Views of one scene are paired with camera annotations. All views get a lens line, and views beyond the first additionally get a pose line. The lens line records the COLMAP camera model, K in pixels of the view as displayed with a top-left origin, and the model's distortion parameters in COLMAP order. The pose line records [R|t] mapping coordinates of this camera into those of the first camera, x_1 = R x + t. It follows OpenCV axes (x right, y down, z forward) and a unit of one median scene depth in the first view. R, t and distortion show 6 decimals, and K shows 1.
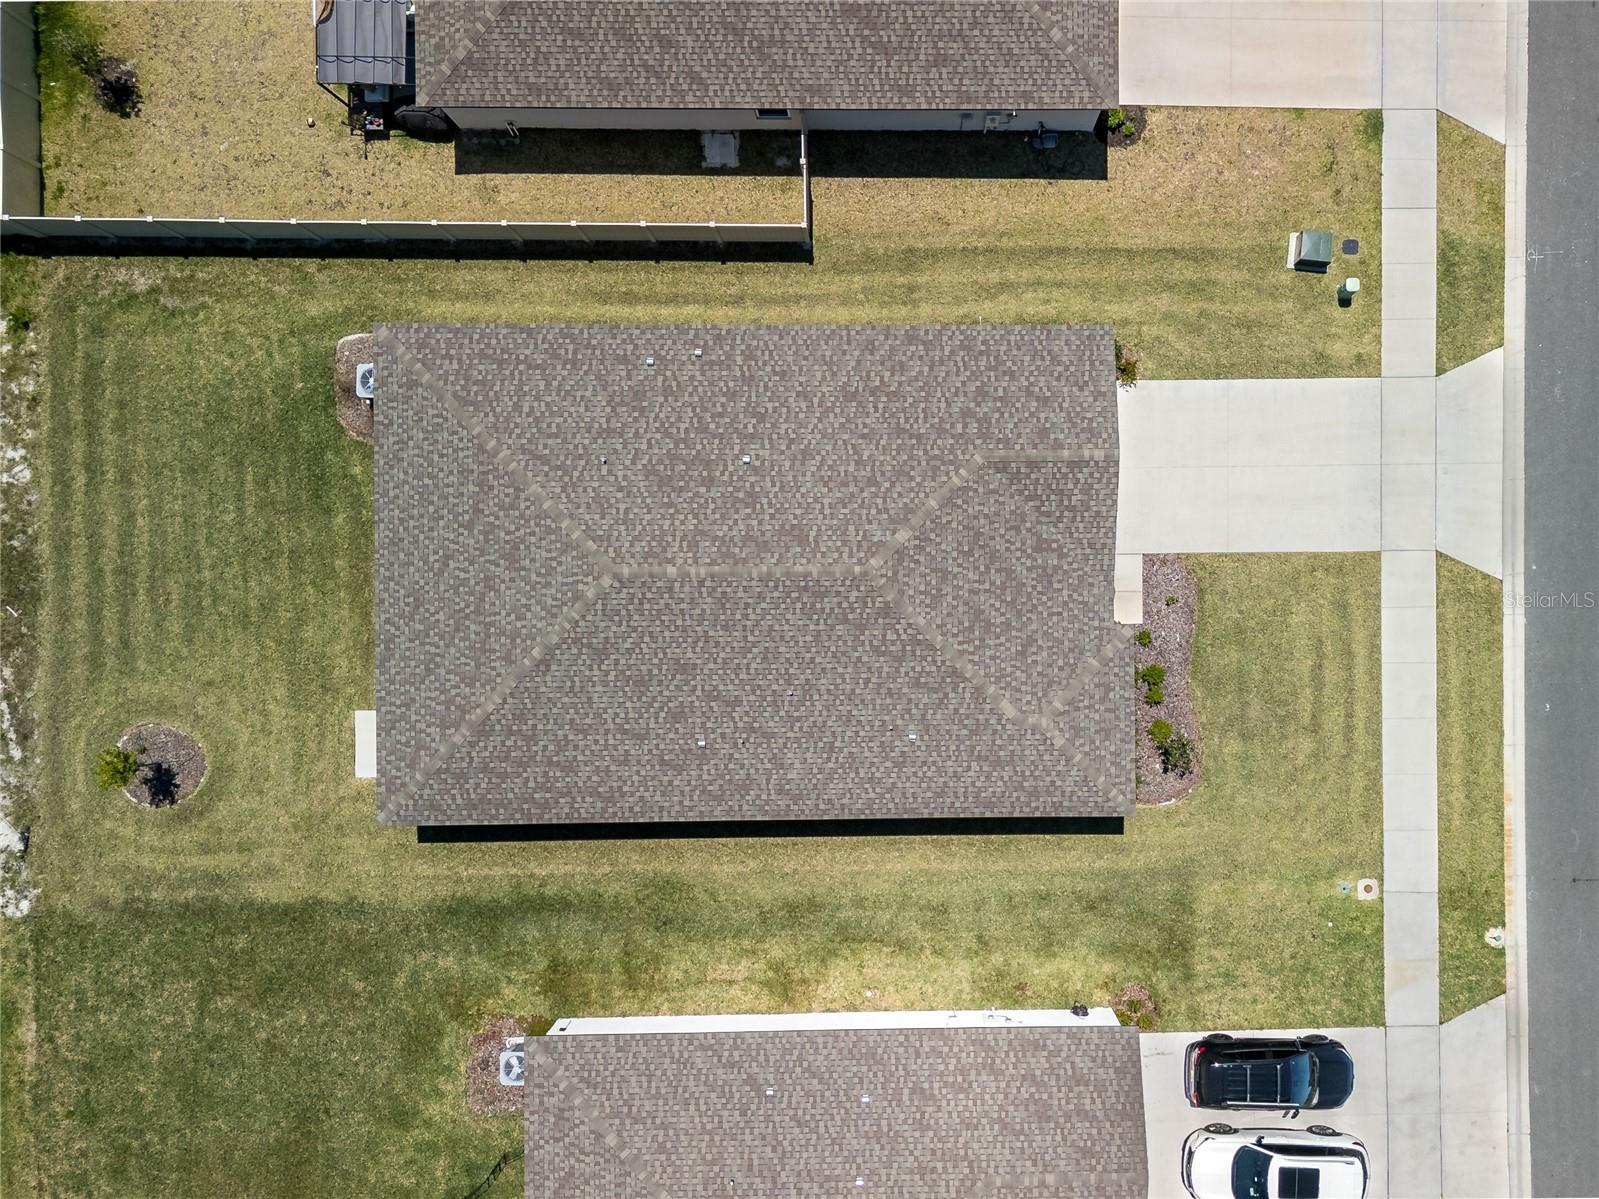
lens RADIAL K [[1537.0, 0, 922.6], [0, 1537.0, 599.0], [0, 0, 1]] dist [0.077898, -0.020041]
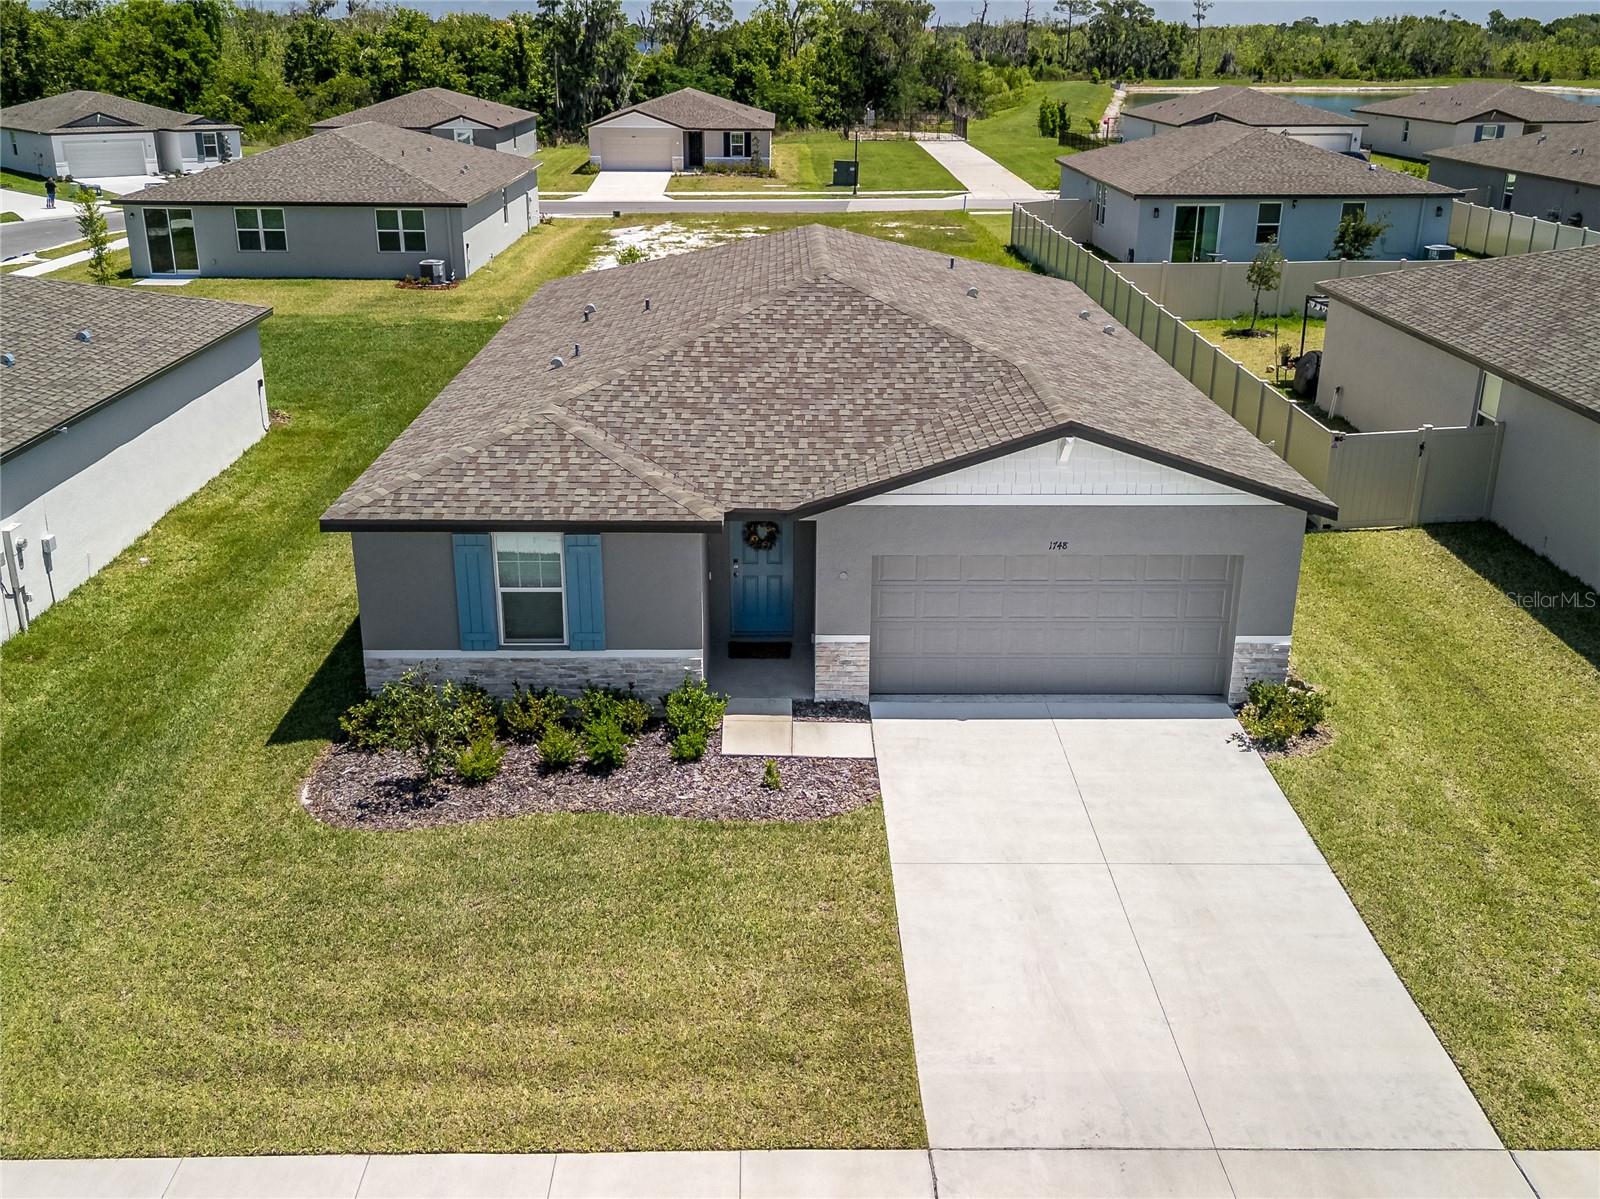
lens RADIAL K [[1505.1, 0, 800.0], [0, 1505.1, 599.5], [0, 0, 1]] dist [0.094310, -0.138114]
pose [[0.004939, 0.321662, -0.946842, 0.546491], [-0.999974, -0.003343, -0.006352, -0.003931], [-0.005209, 0.946849, 0.321637, 0.810710]]
